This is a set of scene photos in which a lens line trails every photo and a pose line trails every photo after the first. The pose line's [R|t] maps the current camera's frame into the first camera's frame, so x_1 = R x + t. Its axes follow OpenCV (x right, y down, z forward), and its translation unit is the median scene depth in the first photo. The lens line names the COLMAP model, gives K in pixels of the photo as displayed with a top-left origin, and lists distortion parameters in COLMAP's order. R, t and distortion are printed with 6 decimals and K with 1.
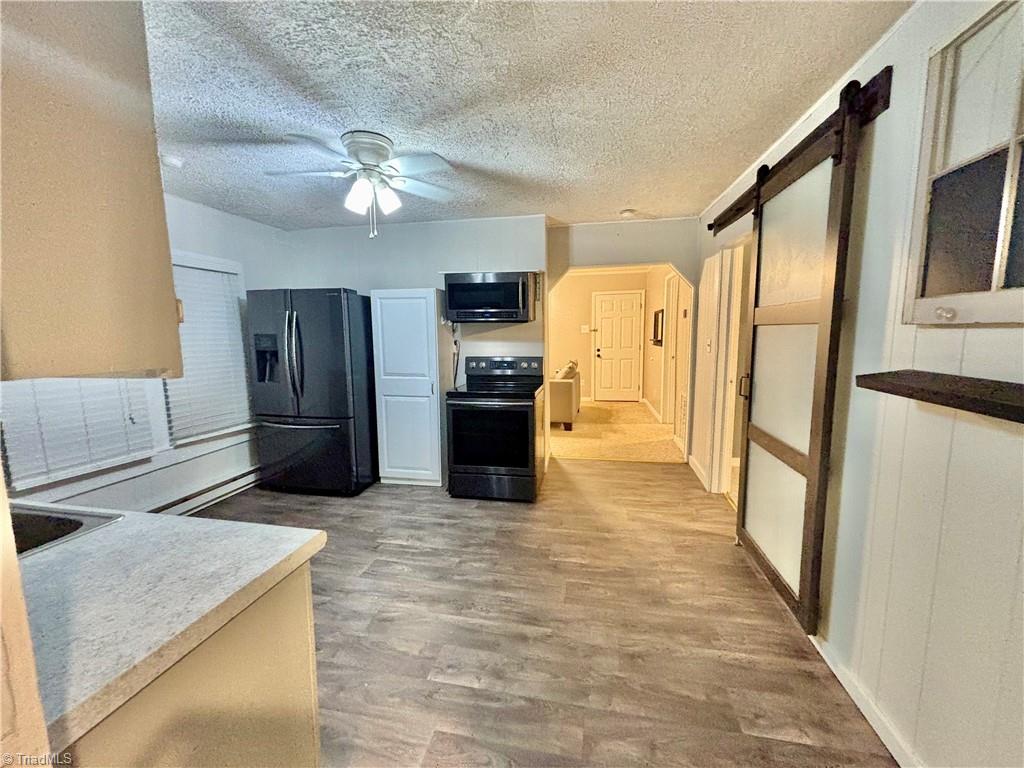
lens RADIAL K [[412.9, 0, 506.3], [0, 412.9, 378.0], [0, 0, 1]] dist [0.003233, -0.000277]
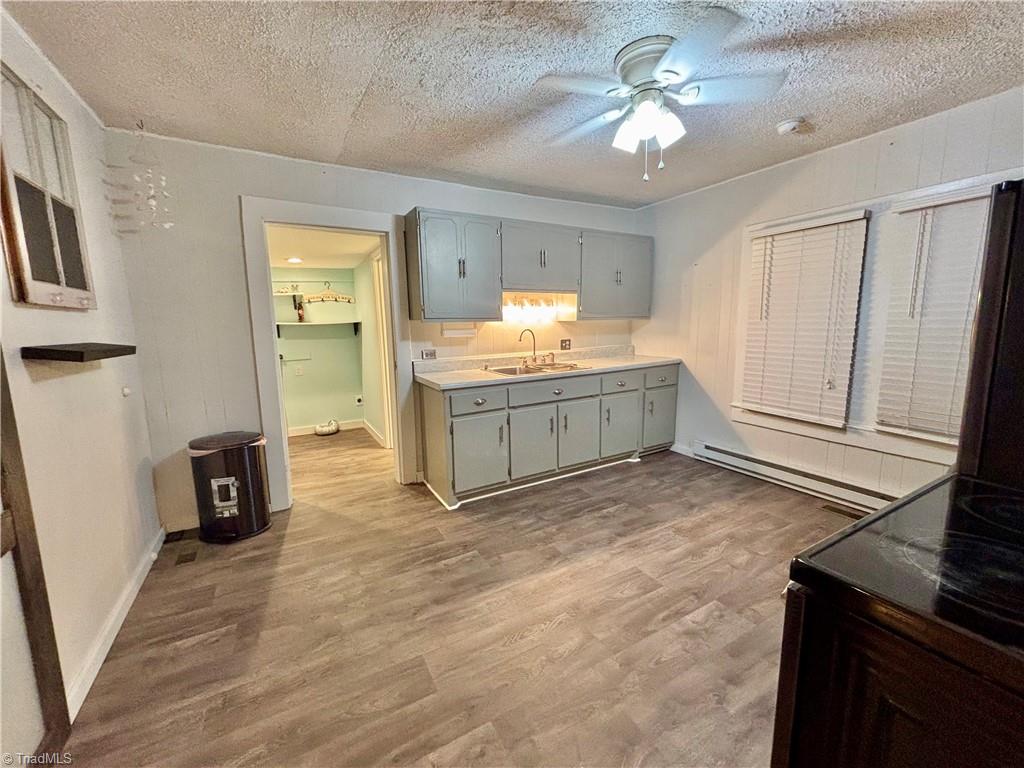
lens RADIAL K [[412.9, 0, 512.4], [0, 412.9, 385.3], [0, 0, 1]] dist [0.003233, -0.000277]
pose [[-0.752109, 0.122546, -0.647545, 0.281191], [-0.050290, 0.969023, 0.241795, -0.085245], [0.657117, 0.214421, -0.722649, 0.981864]]
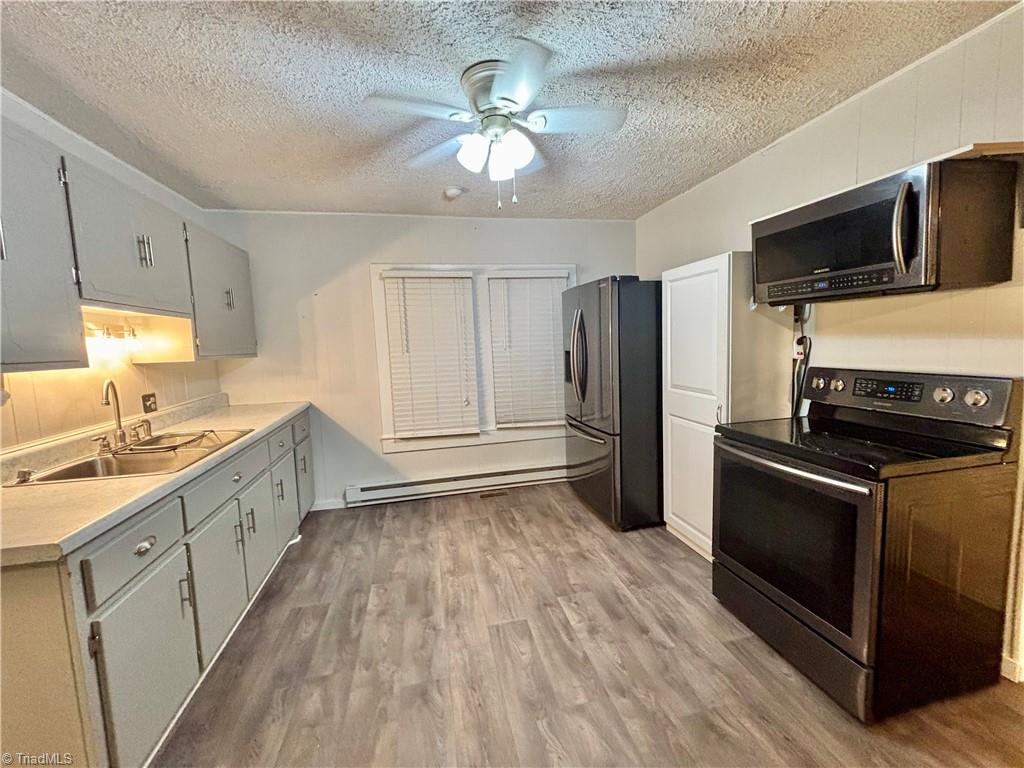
lens RADIAL K [[412.9, 0, 515.2], [0, 412.9, 380.2], [0, 0, 1]] dist [0.003233, -0.000277]
pose [[0.415949, 0.082392, -0.905648, 0.264941], [-0.072253, 0.995733, 0.057403, -0.043196], [0.906513, 0.041559, 0.420128, 0.476908]]
